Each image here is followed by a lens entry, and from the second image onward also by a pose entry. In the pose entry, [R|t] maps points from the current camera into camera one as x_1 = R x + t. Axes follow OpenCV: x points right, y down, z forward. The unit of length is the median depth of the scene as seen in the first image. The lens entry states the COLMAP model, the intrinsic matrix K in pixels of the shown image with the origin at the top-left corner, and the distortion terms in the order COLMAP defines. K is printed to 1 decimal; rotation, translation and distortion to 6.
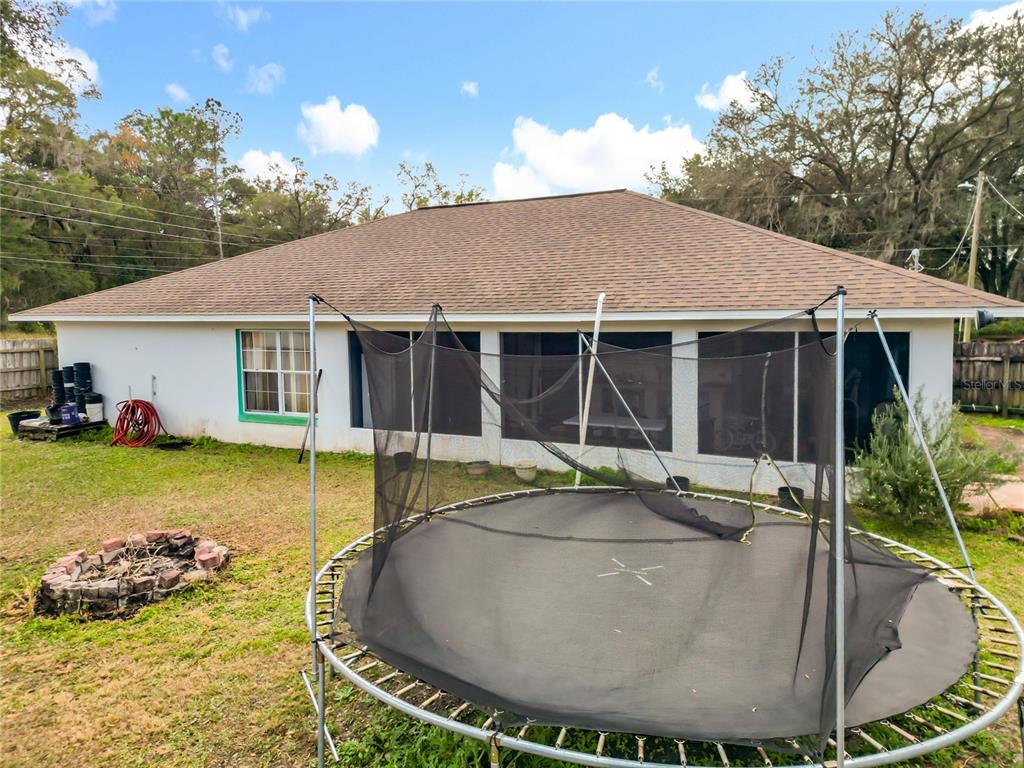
lens RADIAL K [[726.5, 0, 512.0], [0, 726.5, 384.0], [0, 0, 1]] dist [0.056300, -0.058981]
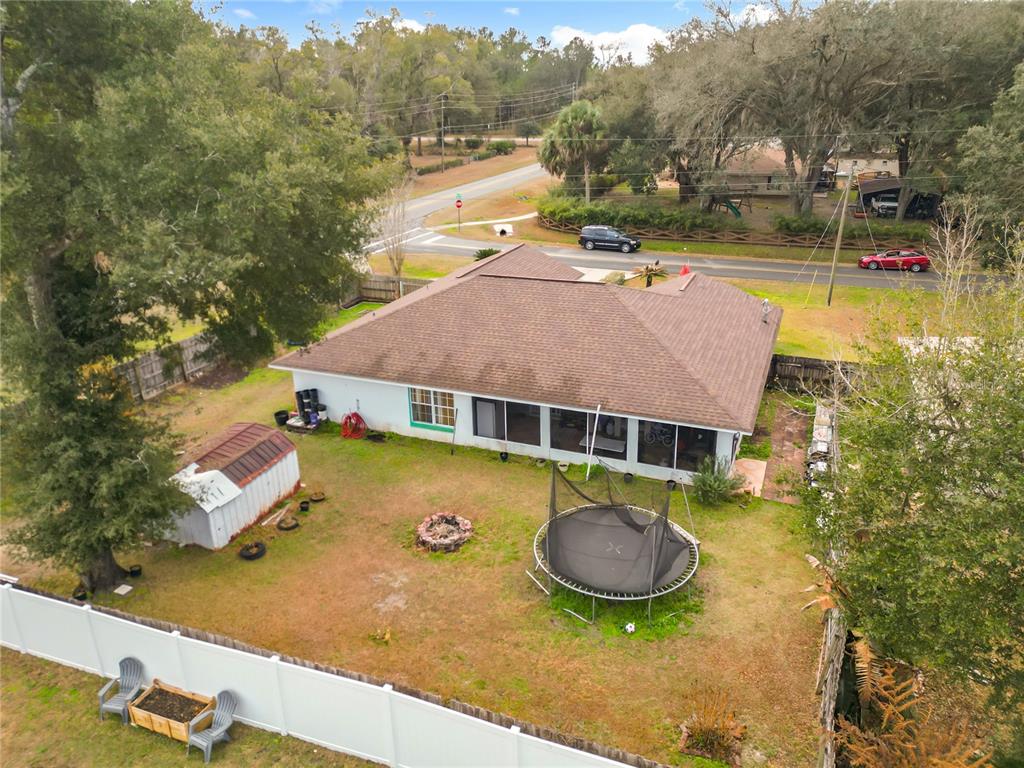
lens RADIAL K [[726.5, 0, 512.0], [0, 726.5, 384.0], [0, 0, 1]] dist [0.056300, -0.058981]
pose [[0.998224, -0.025267, 0.053946, -0.209428], [0.010664, 0.966756, 0.255480, -0.580289], [-0.058608, -0.254451, 0.965308, -0.919335]]
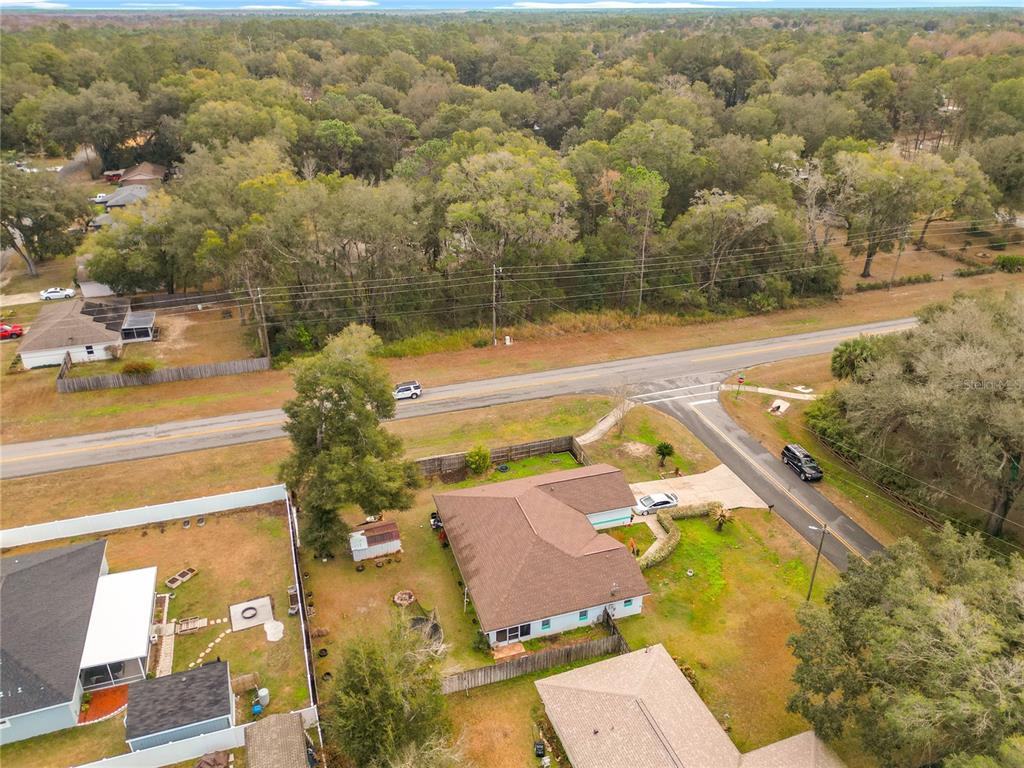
lens RADIAL K [[729.1, 0, 512.0], [0, 729.1, 384.0], [0, 0, 1]] dist [0.039131, -0.038468]
pose [[0.700389, 0.345635, -0.624494, 2.559116], [-0.115446, 0.918270, 0.378752, -2.848203], [0.704363, -0.193178, 0.683048, -1.760056]]
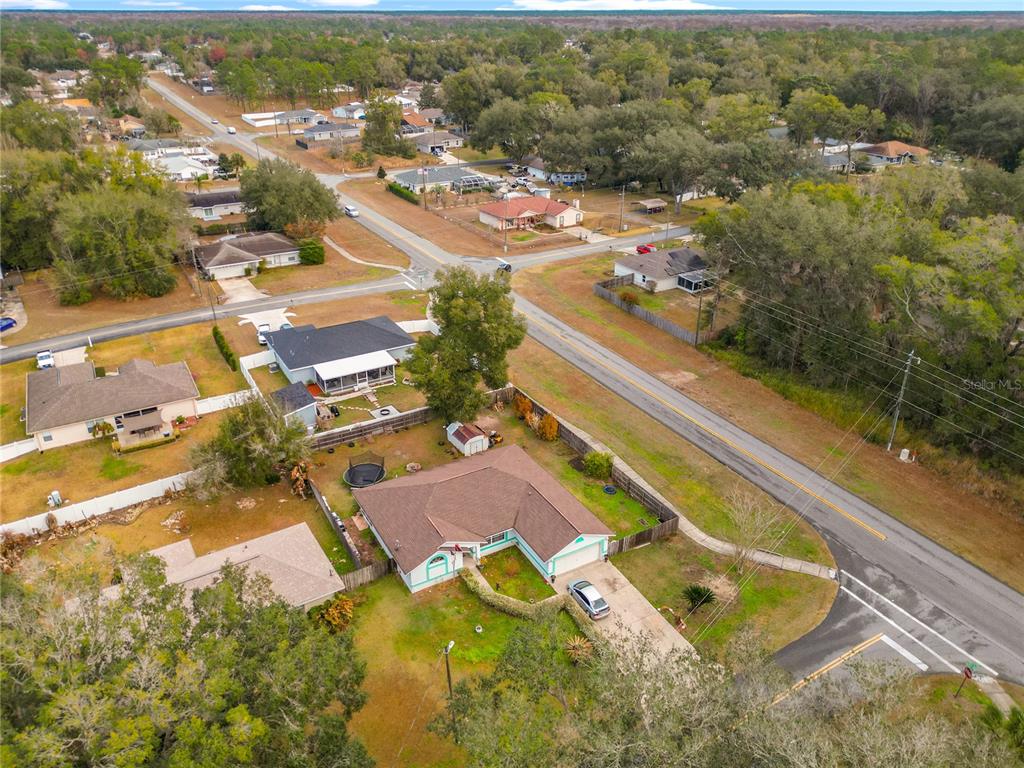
lens RADIAL K [[726.5, 0, 512.0], [0, 726.5, 384.0], [0, 0, 1]] dist [0.056300, -0.058981]
pose [[-0.560097, 0.401664, -0.724540, 3.333578], [-0.091522, 0.839242, 0.536001, -3.700295], [0.823356, 0.366524, -0.433295, 3.628848]]
